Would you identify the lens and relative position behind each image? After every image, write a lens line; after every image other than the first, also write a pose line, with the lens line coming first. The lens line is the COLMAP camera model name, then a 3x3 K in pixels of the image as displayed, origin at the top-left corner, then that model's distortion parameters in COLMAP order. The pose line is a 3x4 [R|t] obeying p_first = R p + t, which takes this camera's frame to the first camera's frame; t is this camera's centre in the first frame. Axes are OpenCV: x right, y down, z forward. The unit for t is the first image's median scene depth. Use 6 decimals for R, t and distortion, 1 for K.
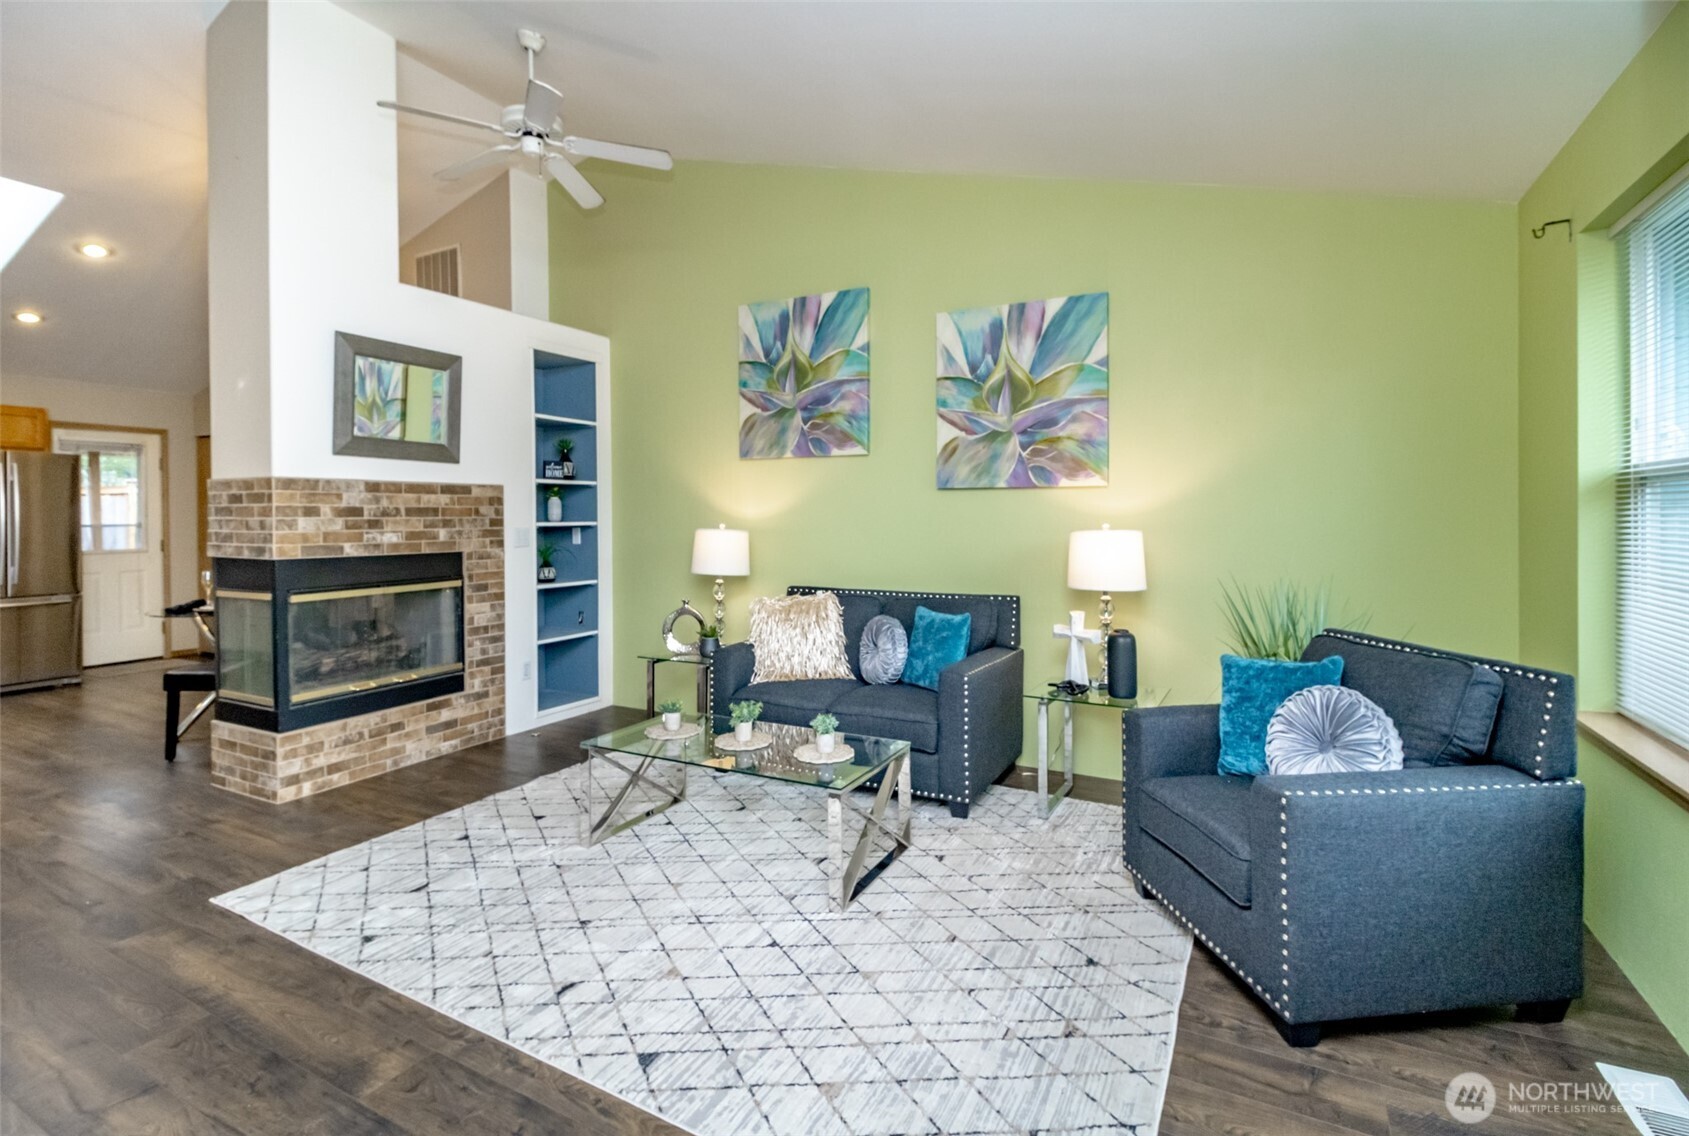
lens RADIAL K [[780.4, 0, 828.2], [0, 780.4, 519.4], [0, 0, 1]] dist [0.000576, -0.000009]
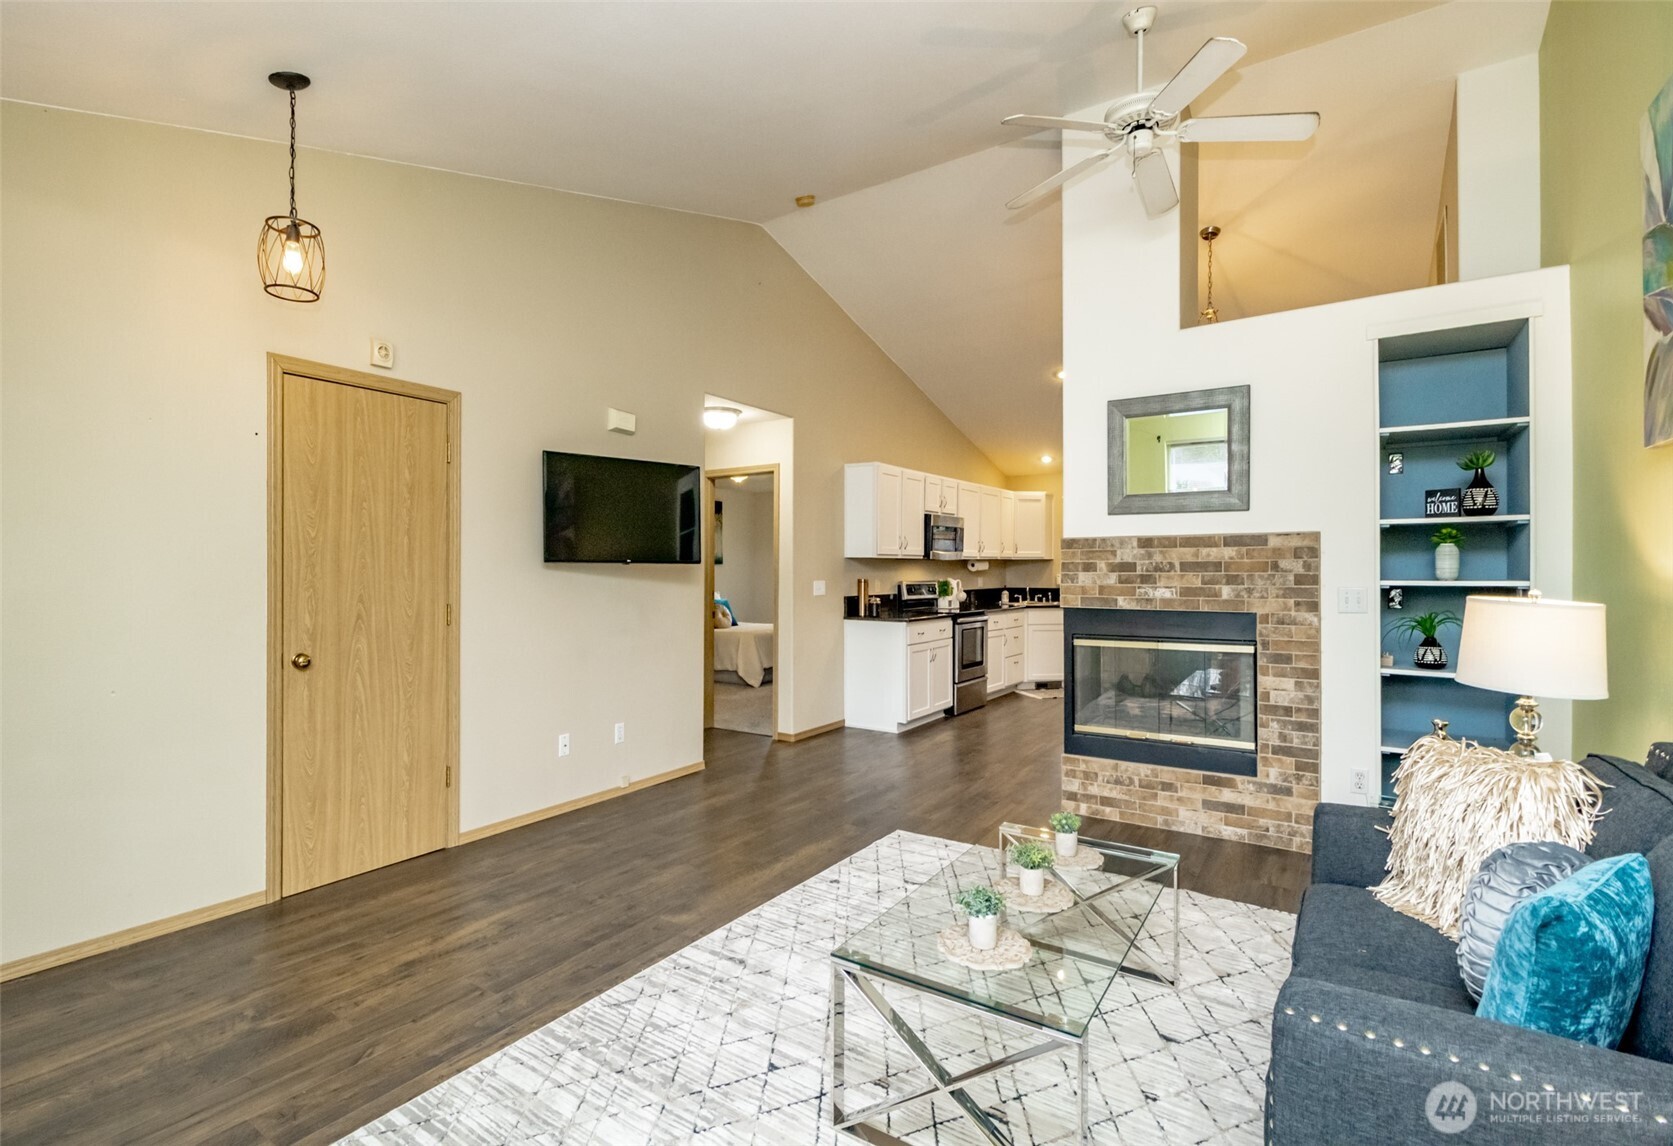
lens RADIAL K [[778.0, 0, 828.7], [0, 778.0, 573.2], [0, 0, 1]] dist [0.001994, 0.000246]
pose [[-0.093266, 0.006440, -0.995620, 0.440728], [-0.003920, 0.999969, 0.006835, -0.006521], [0.995633, 0.004540, -0.093238, 0.643875]]
